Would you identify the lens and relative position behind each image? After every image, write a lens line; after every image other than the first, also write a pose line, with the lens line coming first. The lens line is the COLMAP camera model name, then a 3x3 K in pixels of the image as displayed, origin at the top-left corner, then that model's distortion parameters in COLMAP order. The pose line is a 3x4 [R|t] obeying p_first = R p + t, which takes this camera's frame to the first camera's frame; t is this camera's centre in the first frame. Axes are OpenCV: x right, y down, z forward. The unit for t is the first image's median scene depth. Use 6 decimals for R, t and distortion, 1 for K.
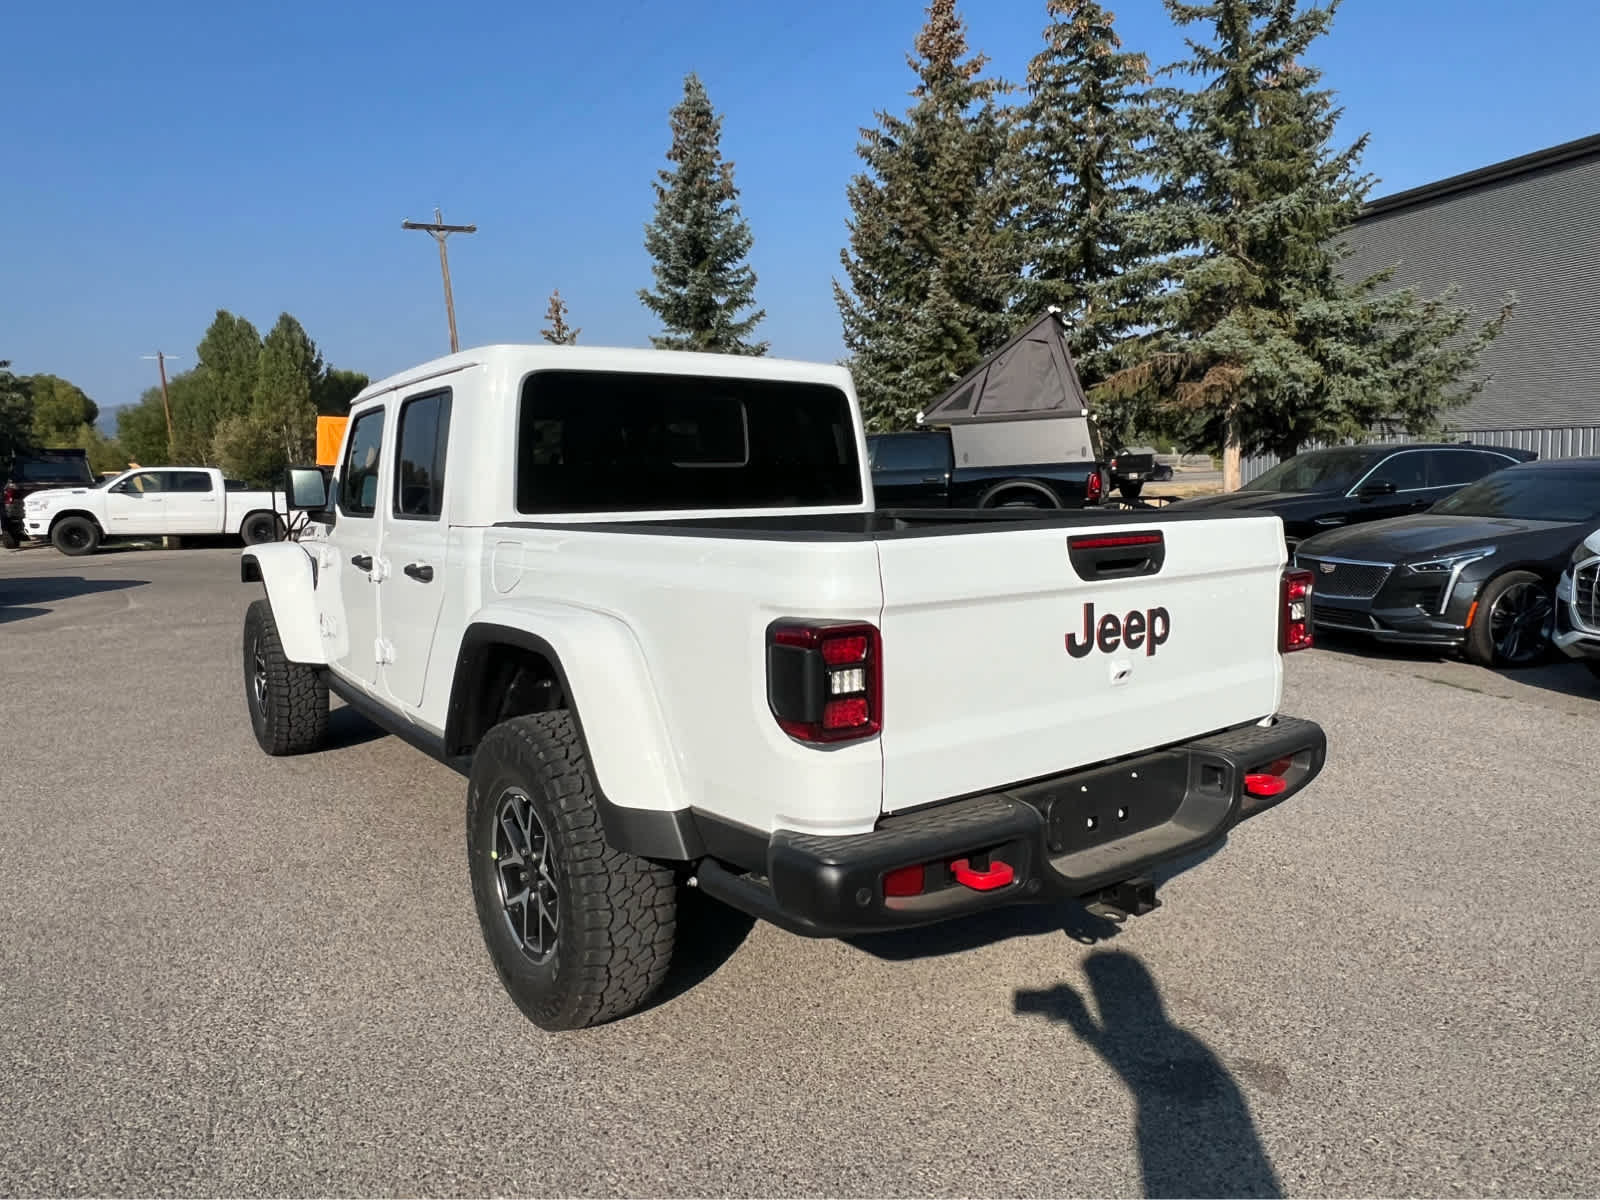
lens RADIAL K [[1088.9, 0, 805.2], [0, 1088.9, 580.1], [0, 0, 1]] dist [0.002013, -0.003057]
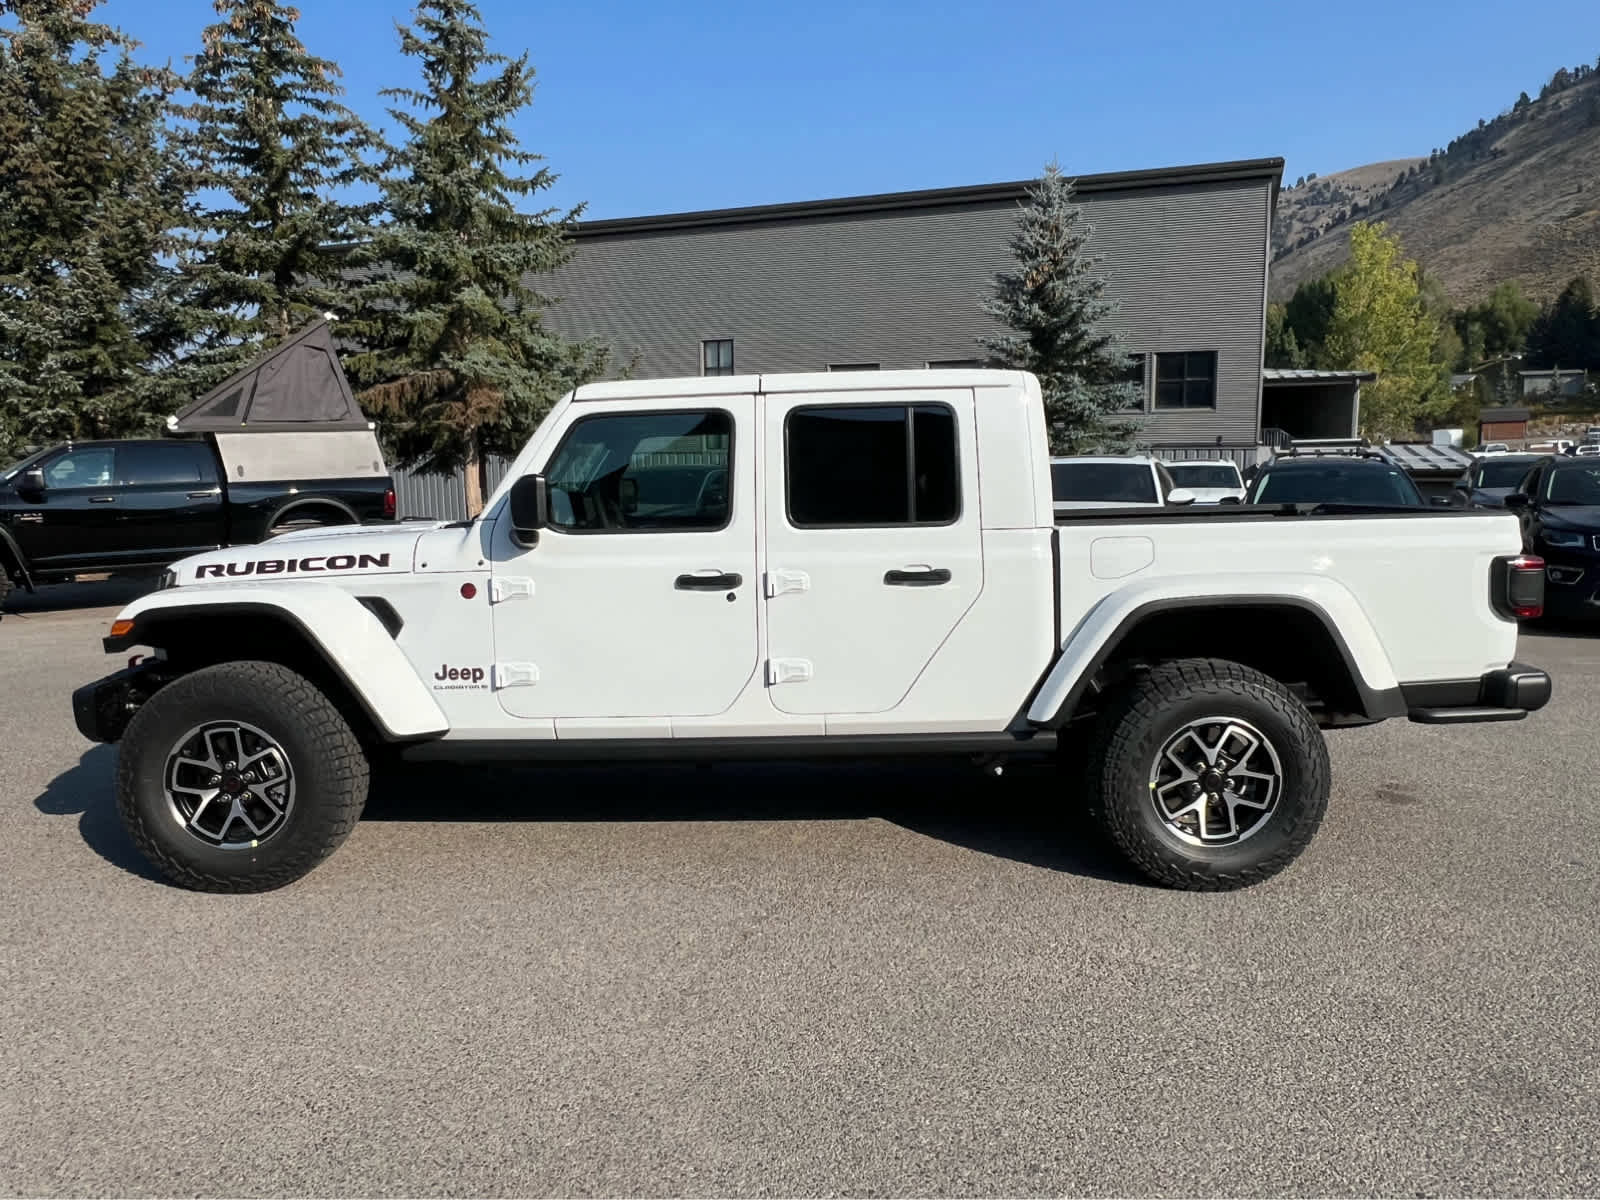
lens RADIAL K [[1088.9, 0, 805.2], [0, 1088.9, 580.1], [0, 0, 1]] dist [0.002013, -0.003057]
pose [[0.597855, -0.066742, 0.798821, -0.212296], [0.079350, 0.996561, 0.023876, -0.006449], [-0.797667, 0.049112, 0.601095, 0.077655]]
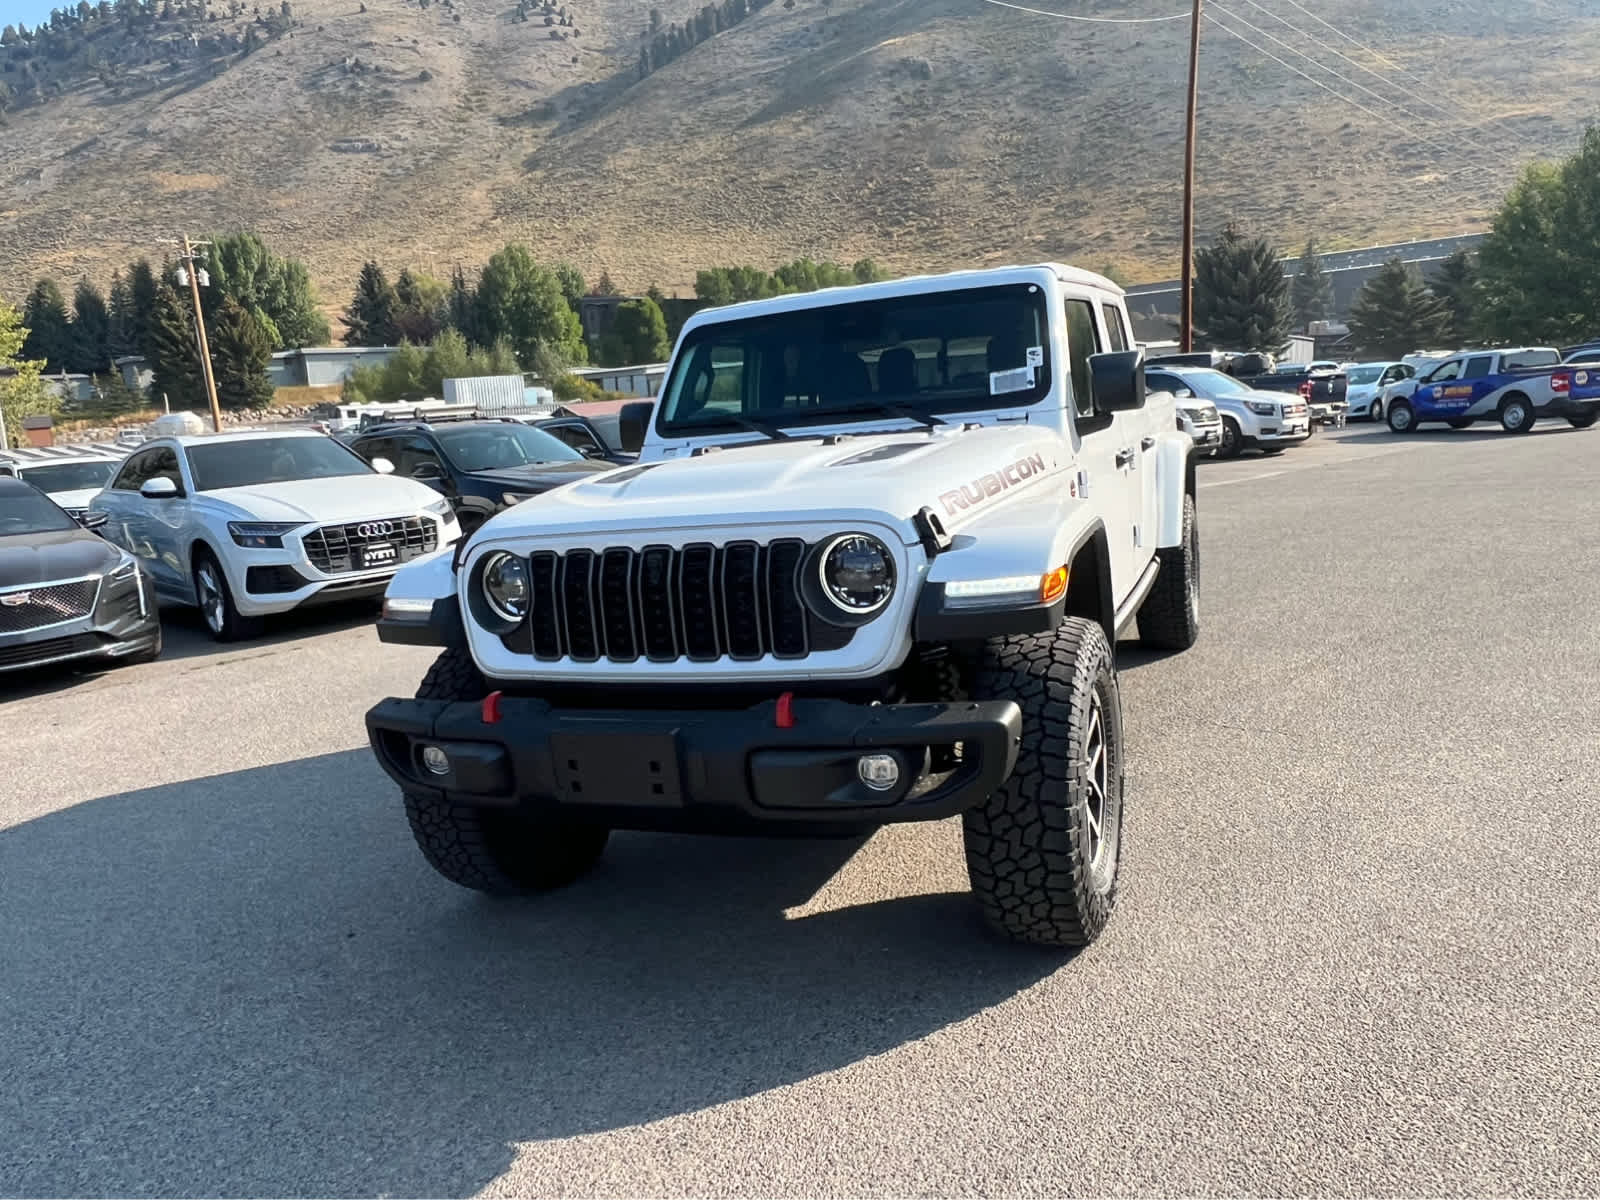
lens RADIAL K [[1153.4, 0, 804.2], [0, 1153.4, 603.8], [0, 0, 1]] dist [-0.003524, 0.000079]
pose [[-0.519165, -0.079626, 0.850957, -0.220865], [0.177174, 0.963996, 0.198296, -0.028896], [-0.836108, 0.253716, -0.486365, 0.354467]]
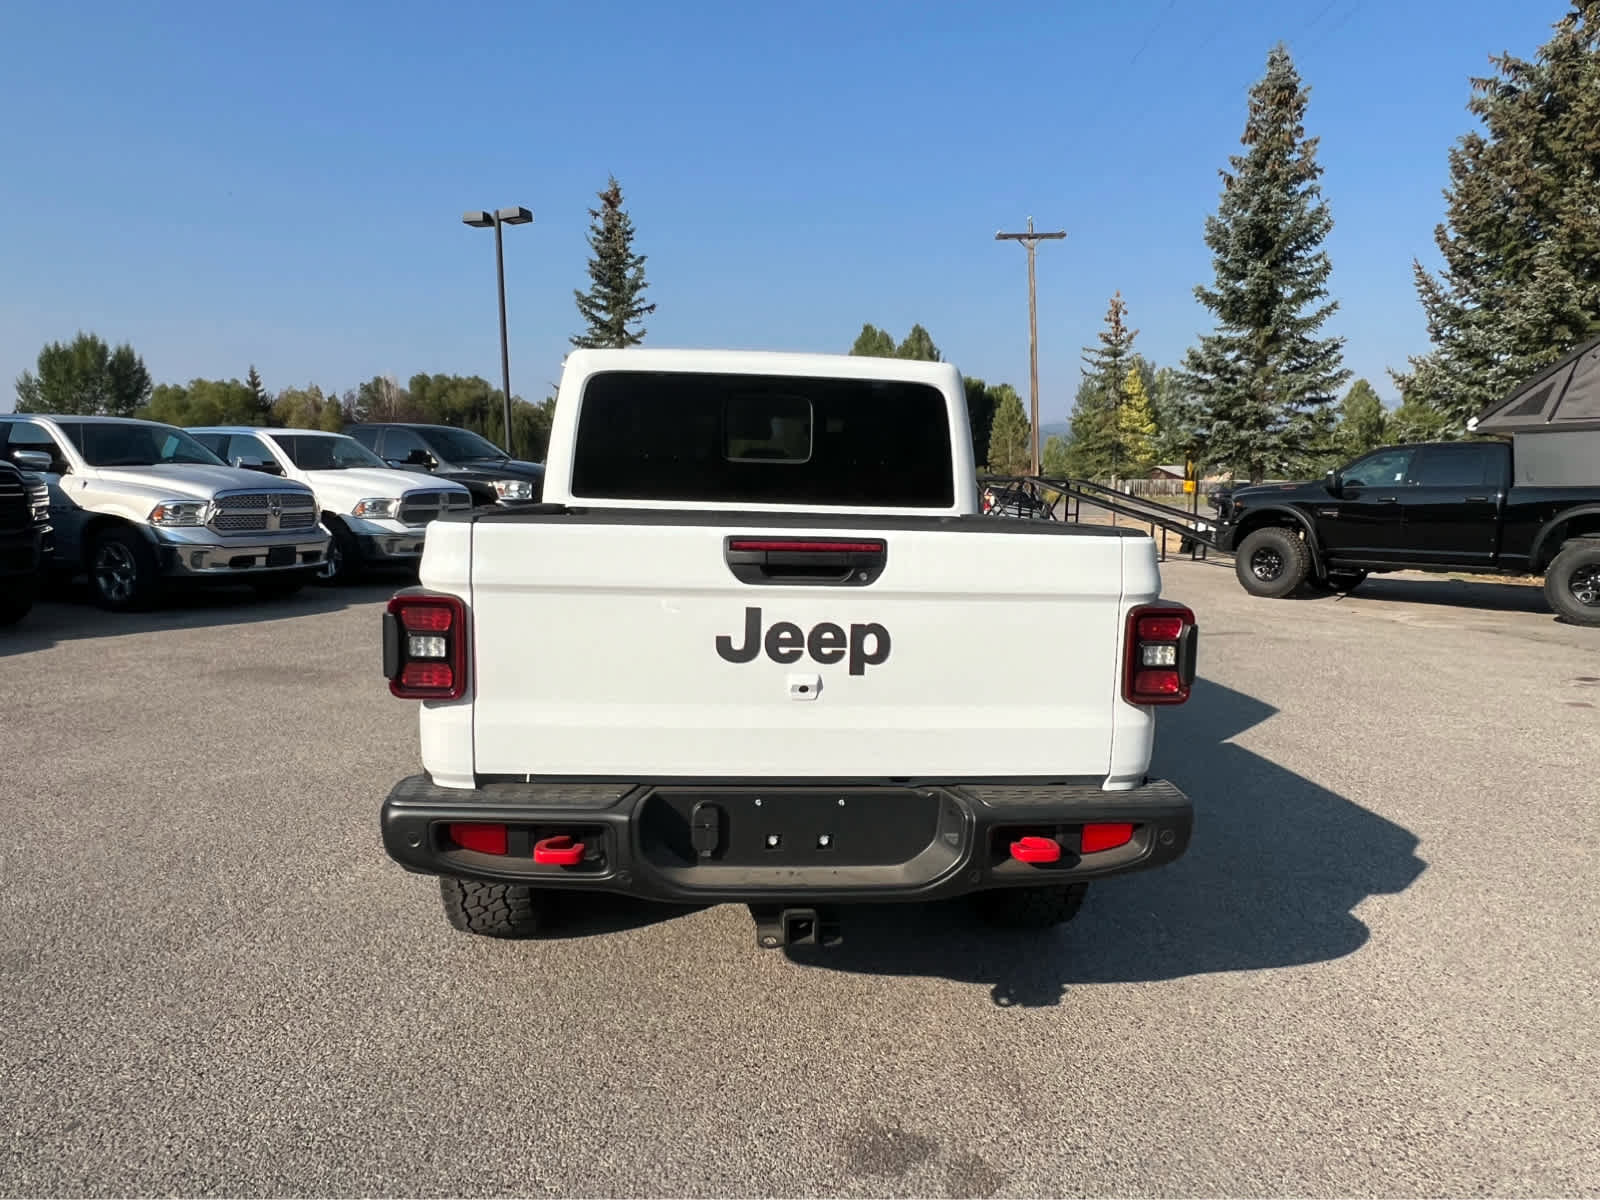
lens RADIAL K [[1090.7, 0, 805.3], [0, 1090.7, 597.8], [0, 0, 1]] dist [0.000680, -0.003526]
pose [[0.850260, 0.092549, -0.518162, 0.086054], [-0.086484, 0.995606, 0.035913, -0.002767], [0.519209, 0.014278, 0.854528, 0.022591]]
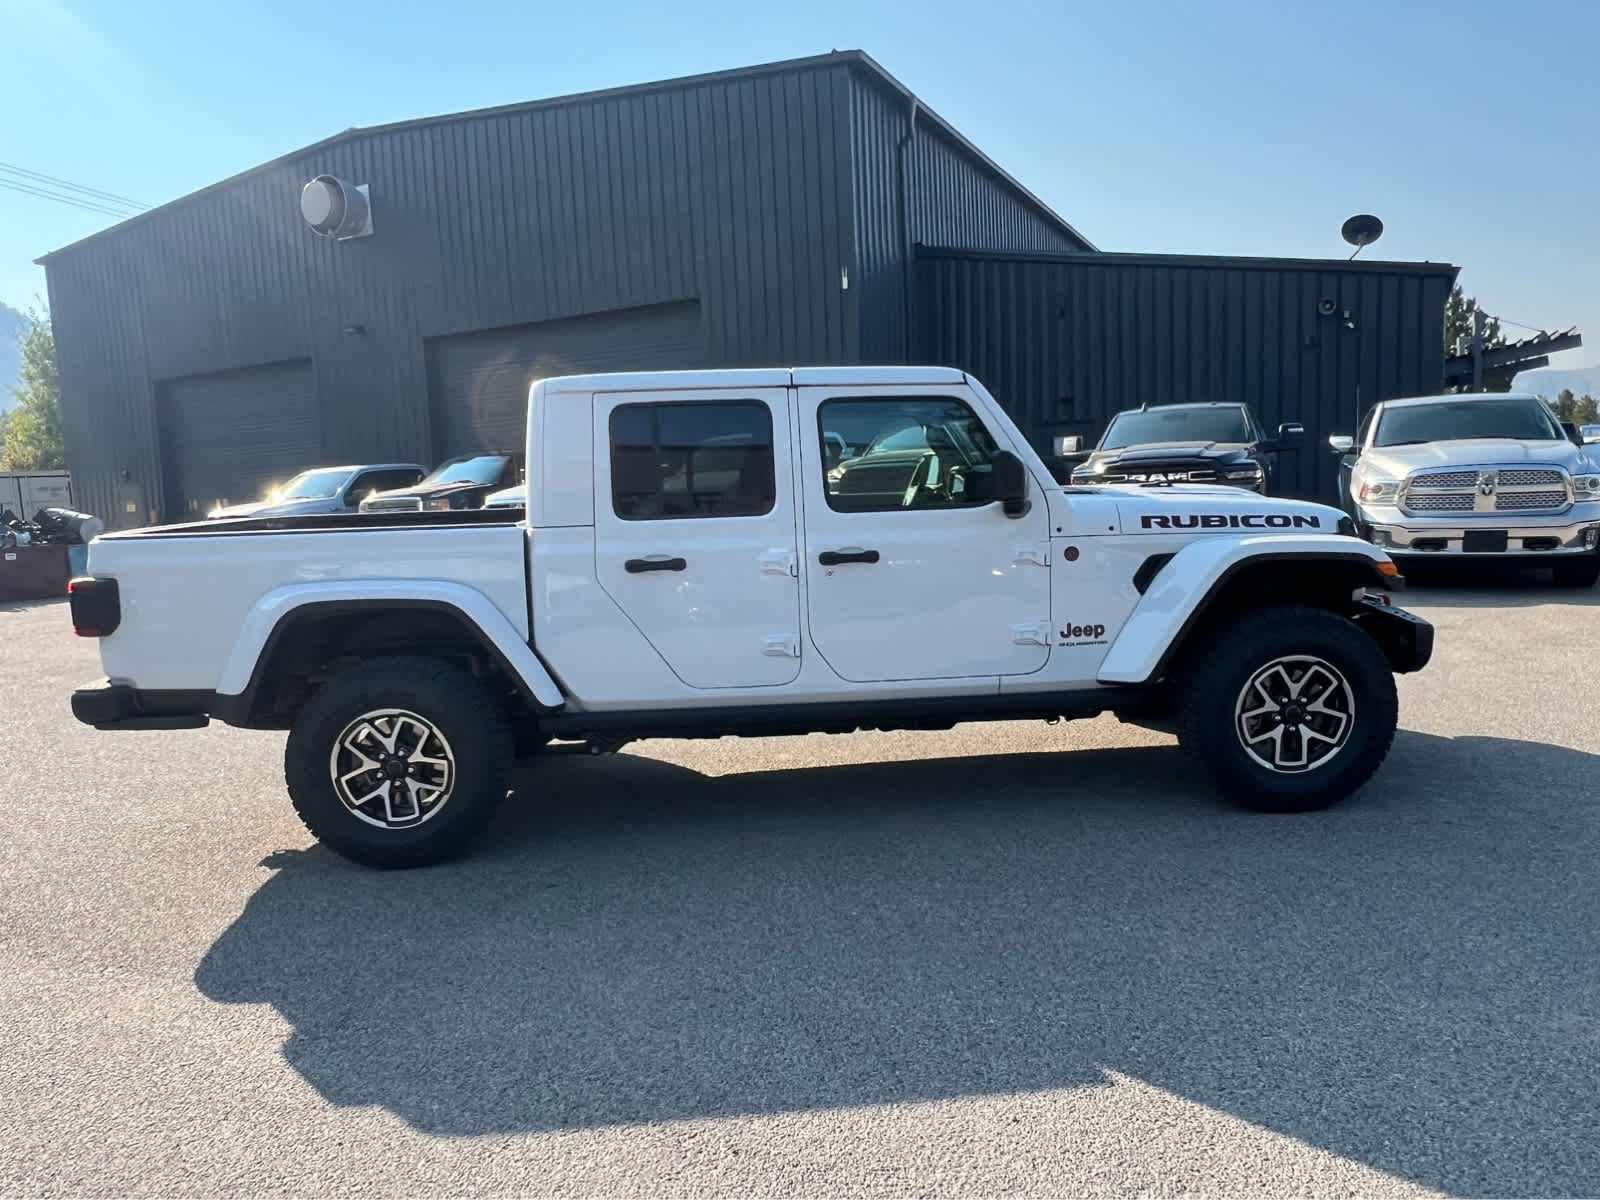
lens RADIAL K [[1082.2, 0, 800.0], [0, 1082.2, 600.0], [0, 0, 1]] dist [0.002348, -0.000394]
pose [[-0.572558, 0.143803, -0.807155, 0.142906], [-0.023734, 0.981178, 0.191642, -0.037457], [0.819521, 0.128884, -0.558368, 0.345696]]
